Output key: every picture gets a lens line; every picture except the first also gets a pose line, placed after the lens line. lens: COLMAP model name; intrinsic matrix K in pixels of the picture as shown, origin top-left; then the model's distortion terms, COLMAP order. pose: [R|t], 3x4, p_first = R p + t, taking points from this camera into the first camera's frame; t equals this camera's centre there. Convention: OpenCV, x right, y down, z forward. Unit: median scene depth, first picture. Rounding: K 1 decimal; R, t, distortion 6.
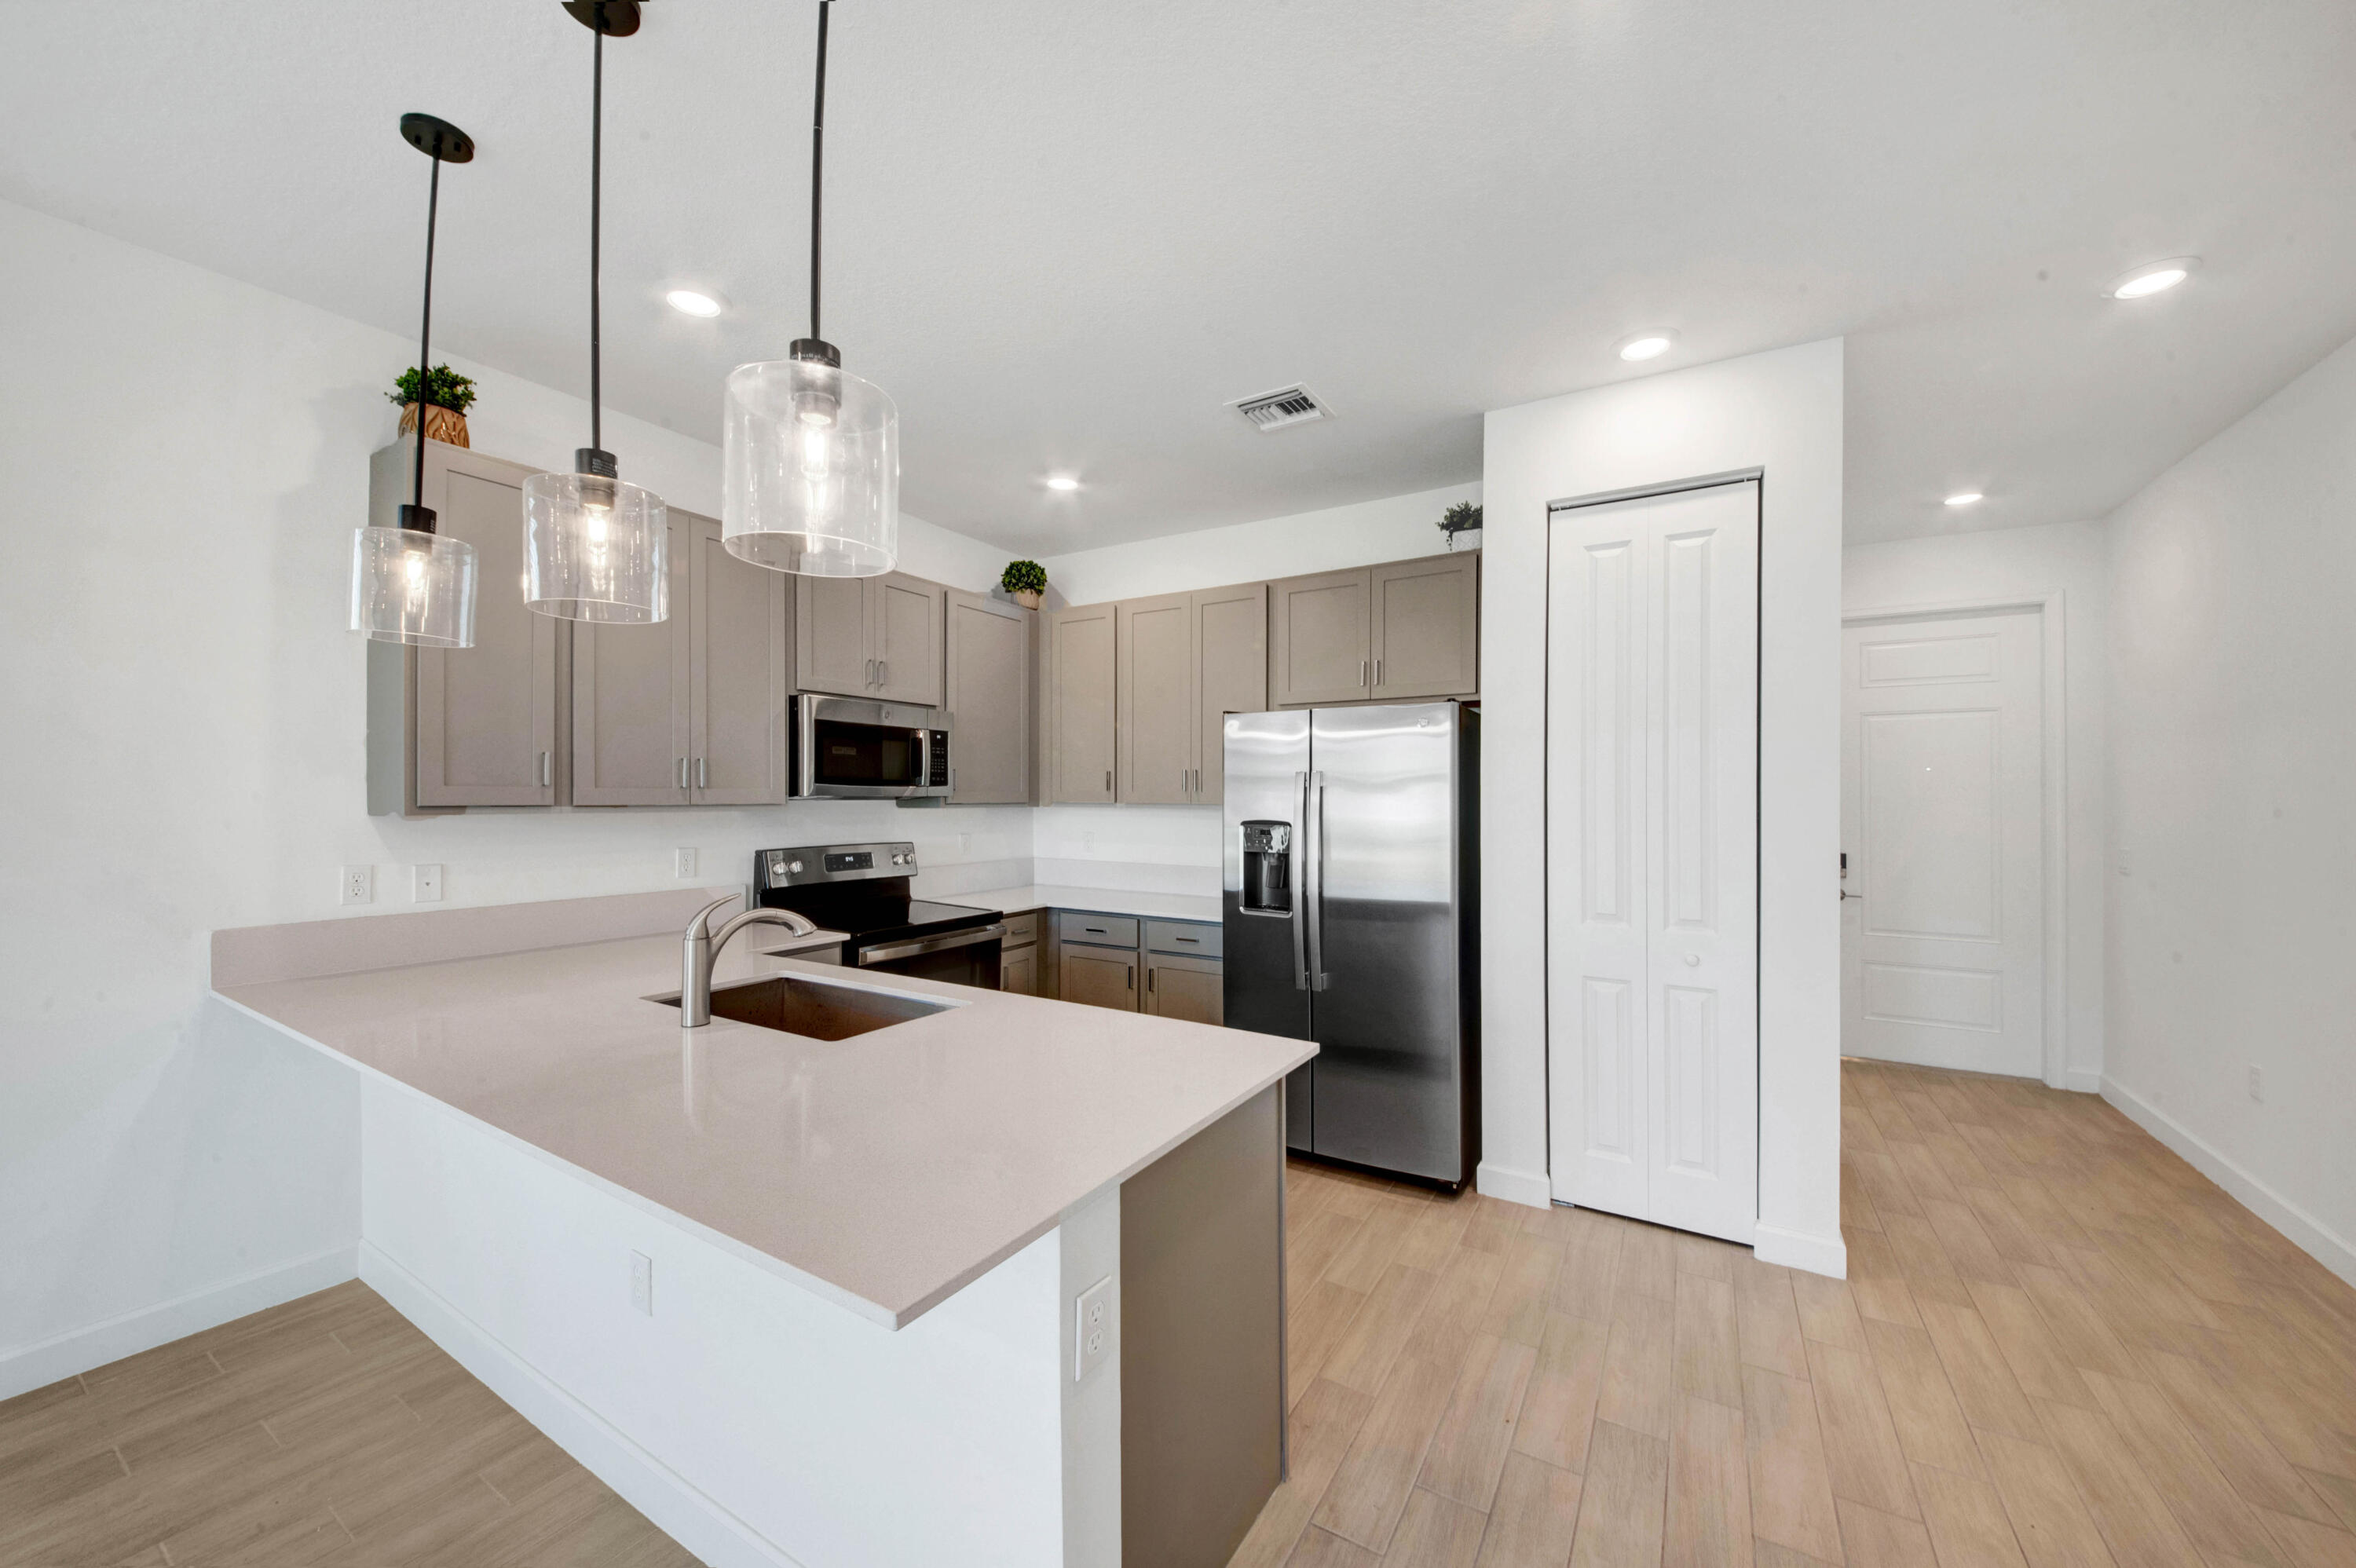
lens RADIAL K [[847.5, 0, 1178.0], [0, 847.5, 784.0], [0, 0, 1]] dist [-0.017566, -0.000027]
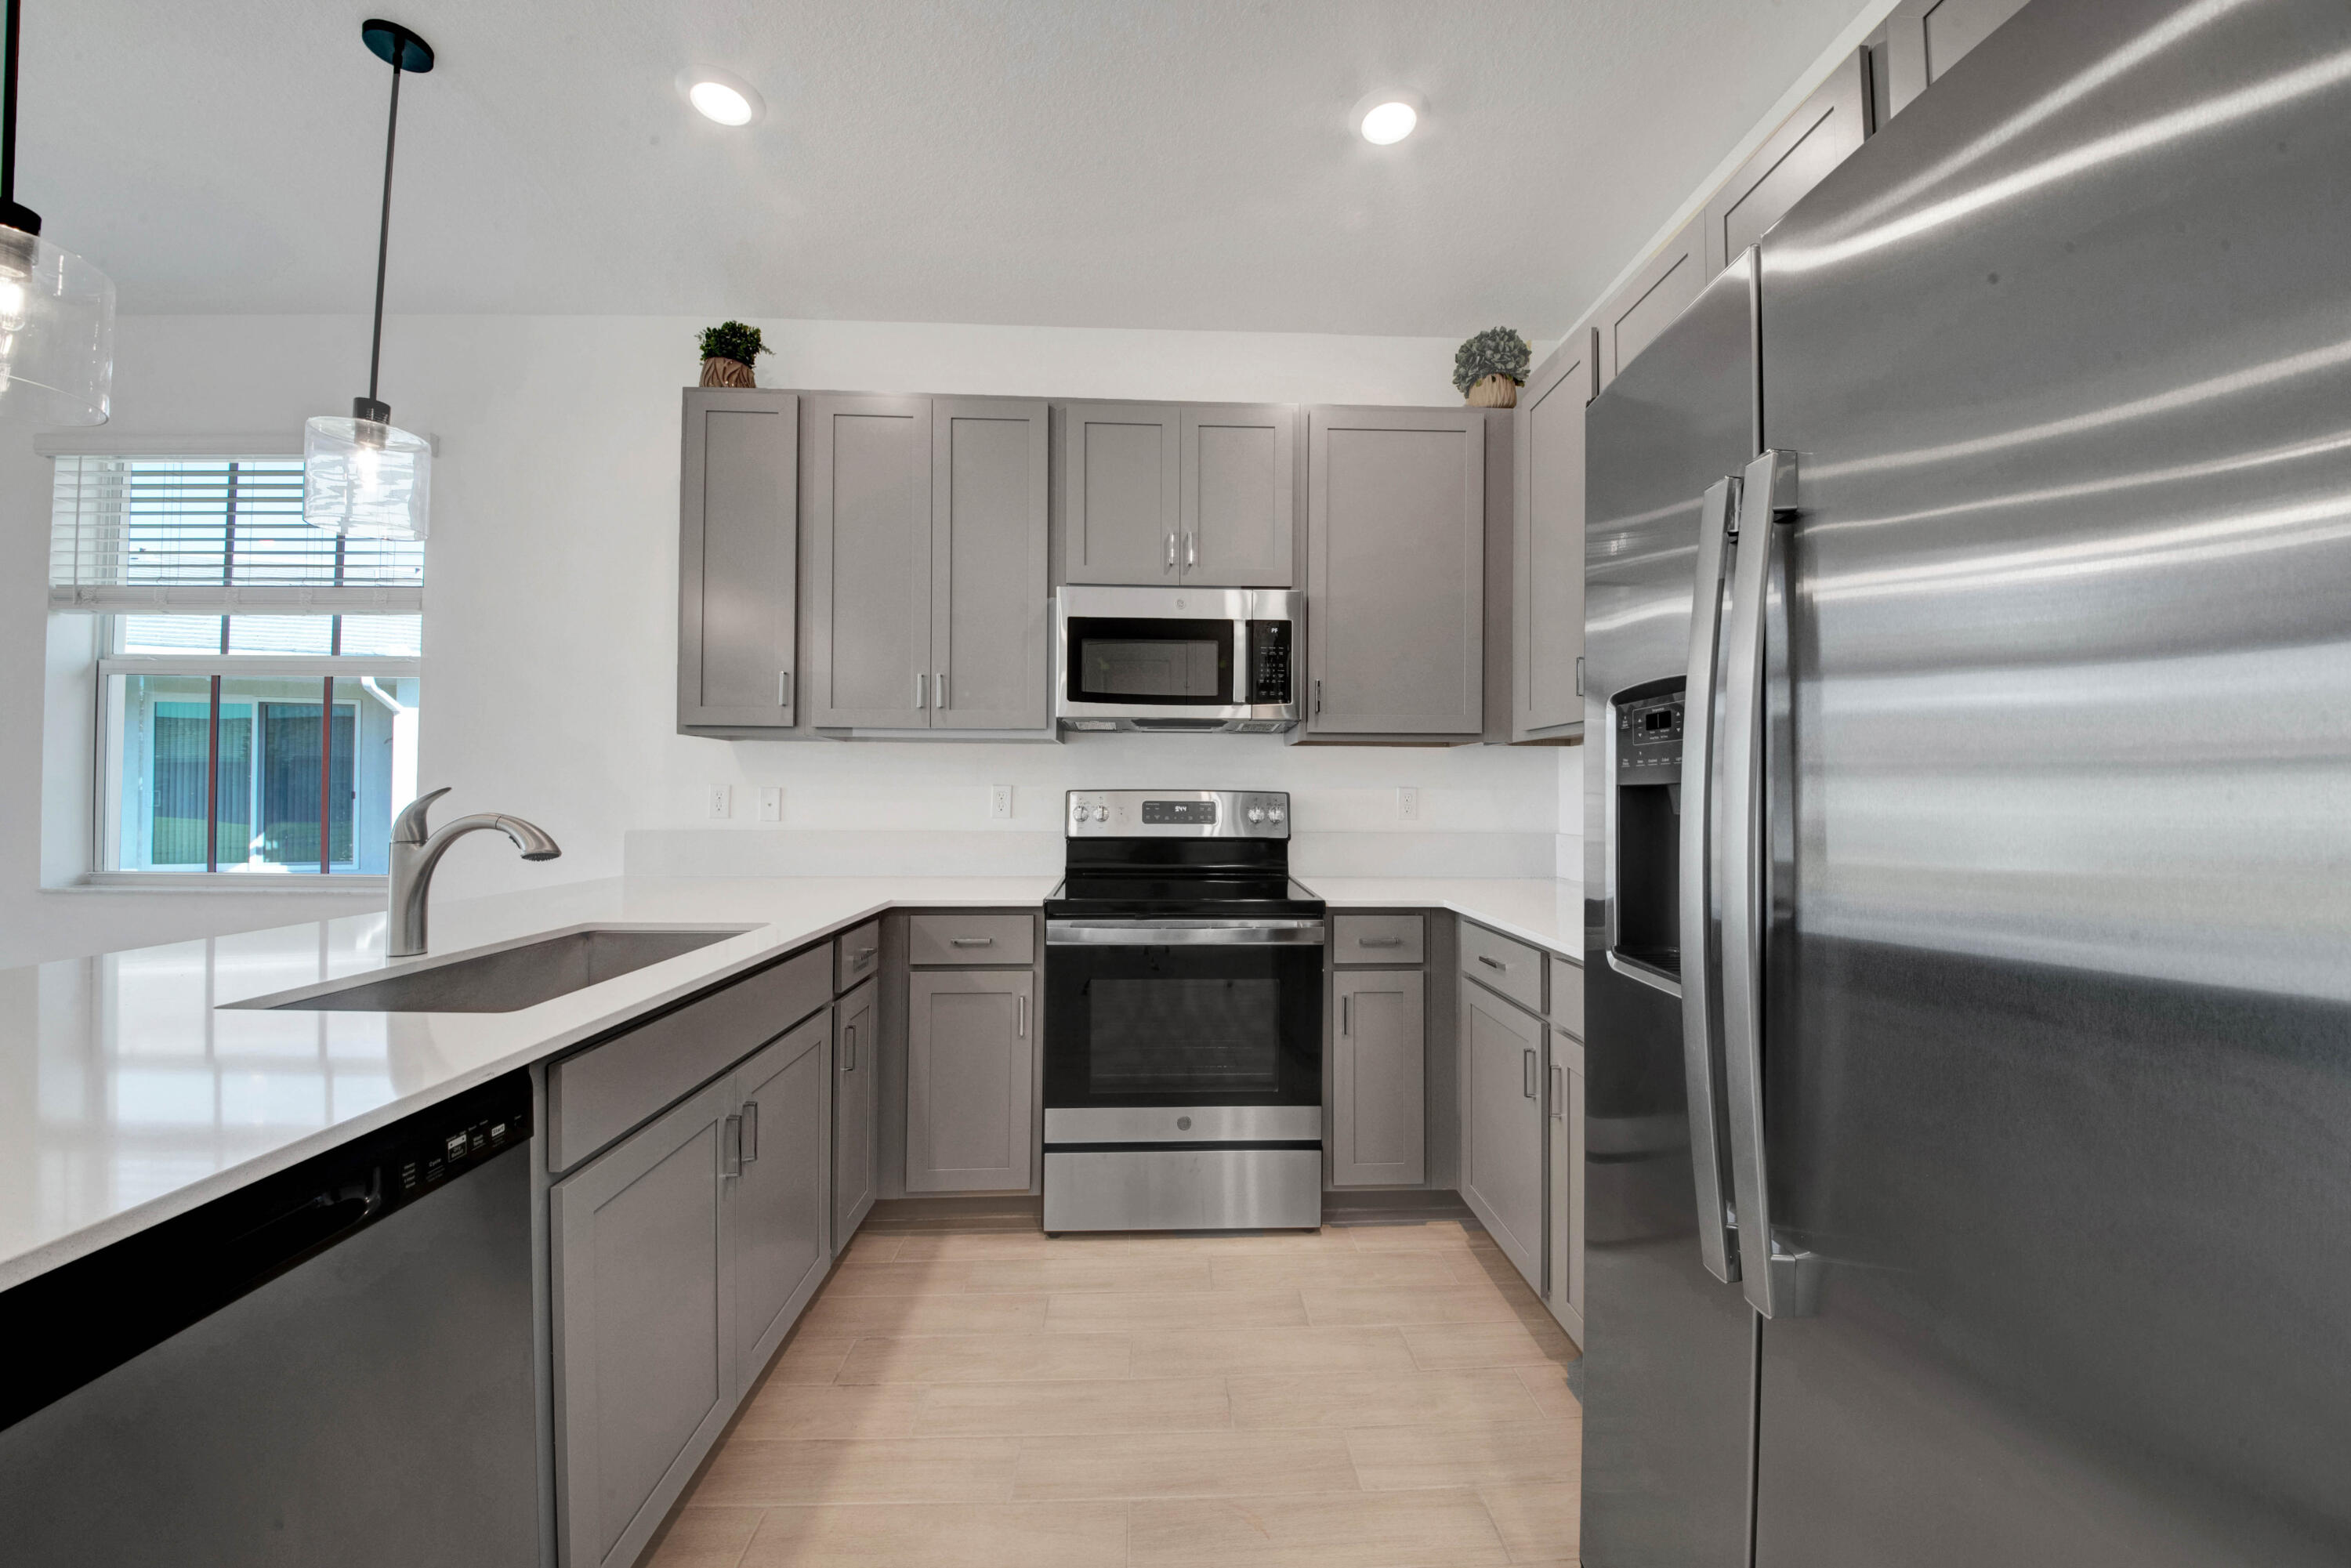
lens RADIAL K [[845.8, 0, 1175.5], [0, 845.8, 784.0], [0, 0, 1]] dist [-0.017566, -0.000027]
pose [[0.555840, -0.008330, -0.831248, 0.240537], [0.005162, 0.999965, -0.006569, 0.074924], [0.831274, -0.000639, 0.555863, 0.610527]]
